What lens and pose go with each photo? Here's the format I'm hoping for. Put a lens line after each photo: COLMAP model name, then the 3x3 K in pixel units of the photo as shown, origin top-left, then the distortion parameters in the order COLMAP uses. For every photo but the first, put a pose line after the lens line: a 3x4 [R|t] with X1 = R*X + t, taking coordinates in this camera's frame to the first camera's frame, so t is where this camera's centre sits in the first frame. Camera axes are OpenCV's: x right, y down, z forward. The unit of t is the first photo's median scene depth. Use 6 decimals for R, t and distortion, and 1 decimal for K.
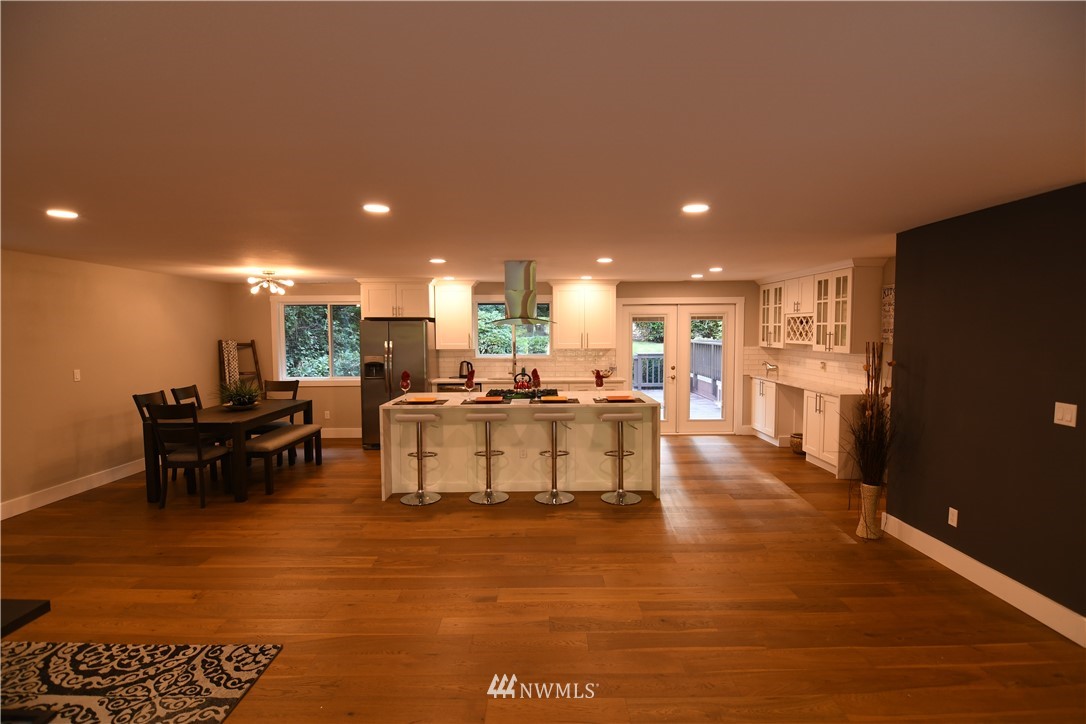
lens RADIAL K [[524.7, 0, 541.1], [0, 524.7, 362.6], [0, 0, 1]] dist [-0.005336, -0.009569]
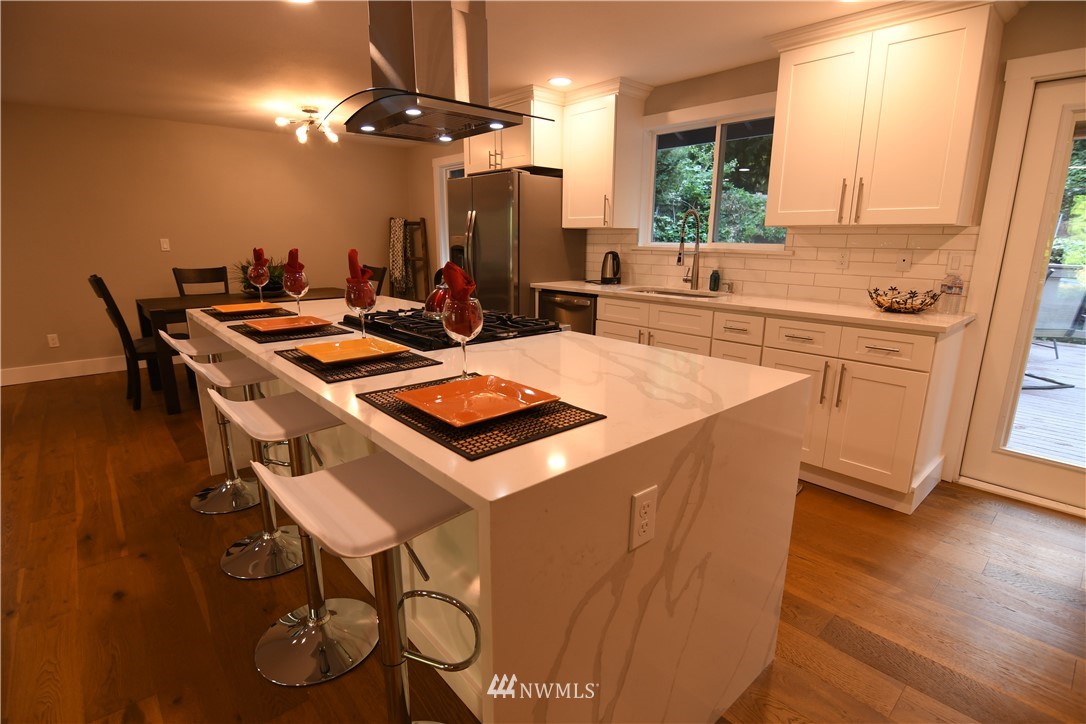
lens RADIAL K [[523.9, 0, 542.8], [0, 523.9, 364.5], [0, 0, 1]] dist [-0.003449, -0.012703]
pose [[0.661658, 0.186591, -0.726217, 0.319435], [-0.054272, 0.977919, 0.201815, 0.008597], [0.747839, -0.094120, 0.657175, 0.866200]]
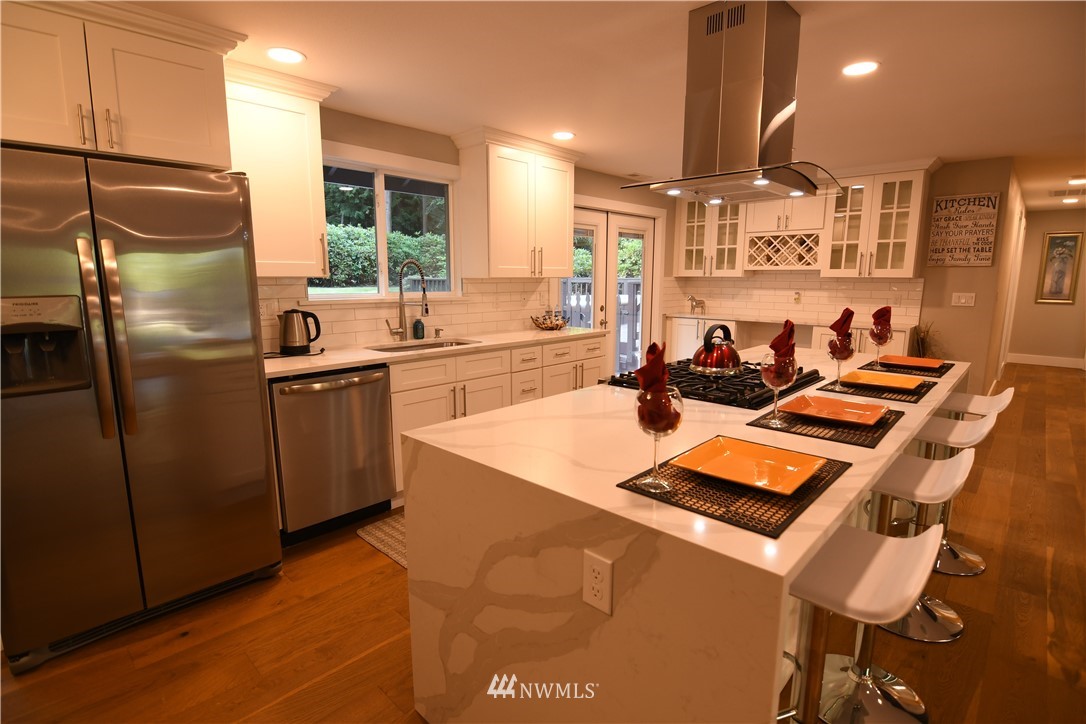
lens RADIAL K [[523.9, 0, 542.8], [0, 523.9, 364.5], [0, 0, 1]] dist [-0.003449, -0.012703]
pose [[0.690465, -0.112361, 0.714585, -0.438333], [0.039308, 0.992231, 0.118037, -0.001492], [-0.722297, -0.053411, 0.689518, 0.895266]]
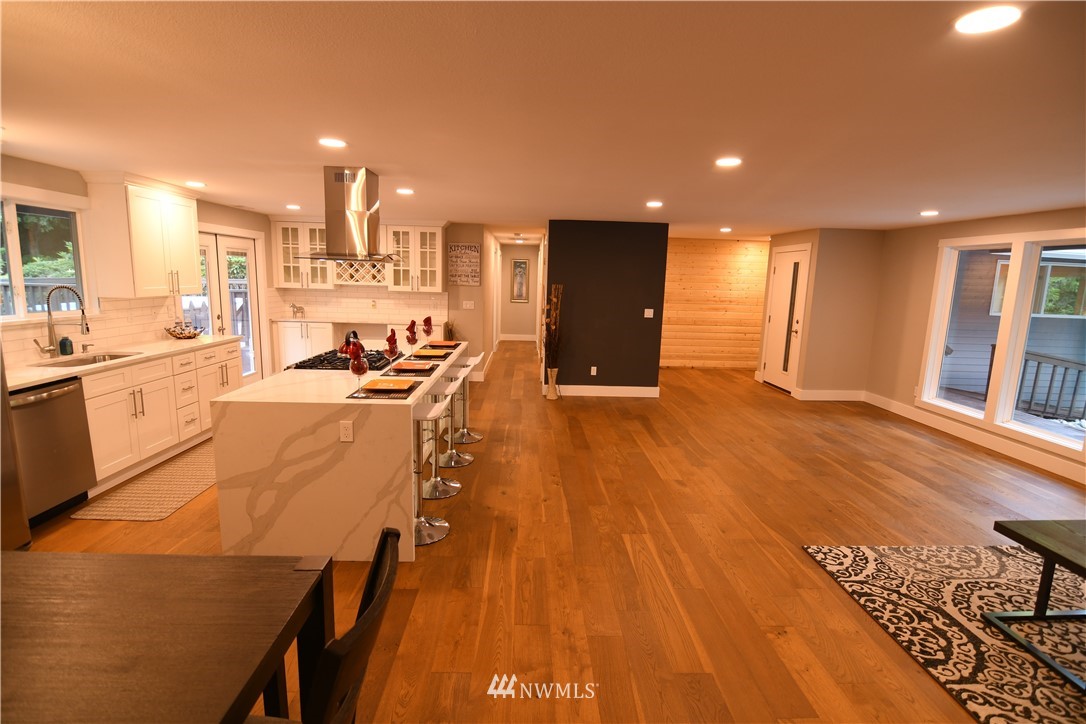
lens RADIAL K [[523.9, 0, 542.8], [0, 523.9, 364.5], [0, 0, 1]] dist [-0.003449, -0.012703]
pose [[-0.027663, -0.158375, 0.986991, -0.816345], [0.033692, 0.986661, 0.159266, -0.042253], [-0.999049, 0.037660, -0.021958, 0.820706]]
